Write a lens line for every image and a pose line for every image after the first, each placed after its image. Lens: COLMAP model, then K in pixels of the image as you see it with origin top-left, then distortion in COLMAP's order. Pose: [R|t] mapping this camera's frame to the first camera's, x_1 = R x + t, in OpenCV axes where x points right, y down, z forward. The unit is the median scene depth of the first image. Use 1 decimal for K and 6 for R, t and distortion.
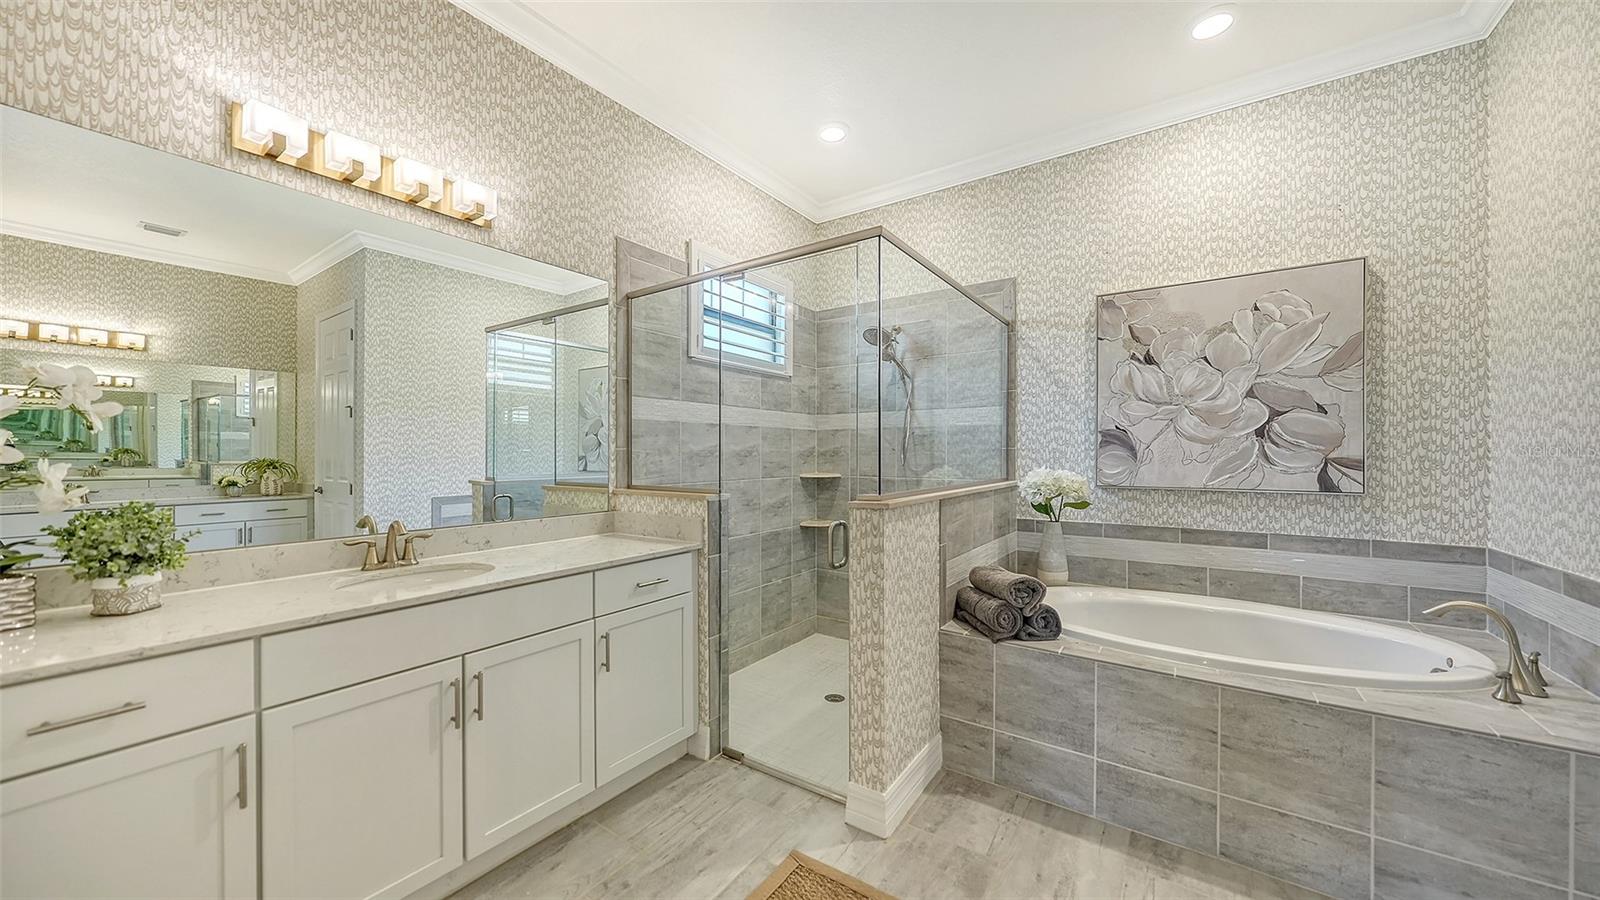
lens RADIAL K [[543.5, 0, 799.2], [0, 543.5, 453.9], [0, 0, 1]] dist [-0.003792, -0.000196]
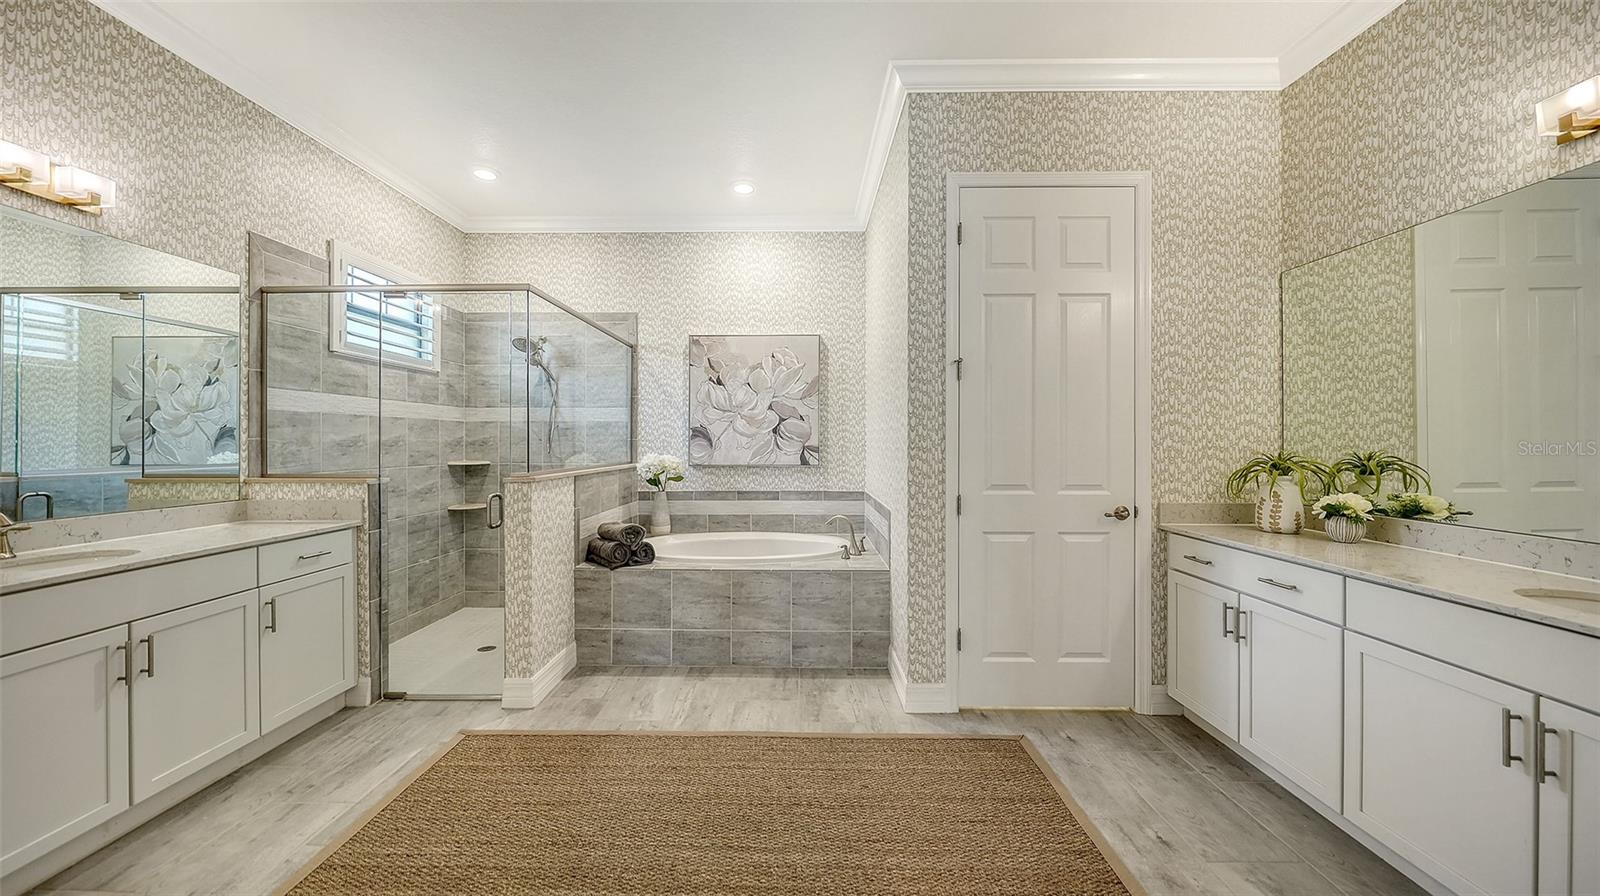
lens RADIAL K [[543.5, 0, 776.3], [0, 543.5, 442.7], [0, 0, 1]] dist [-0.003792, -0.000196]
pose [[0.837357, 0.000262, 0.546657, -0.068809], [-0.000178, 1.000000, -0.000205, -0.002109], [-0.546657, 0.000074, 0.837357, -0.438166]]
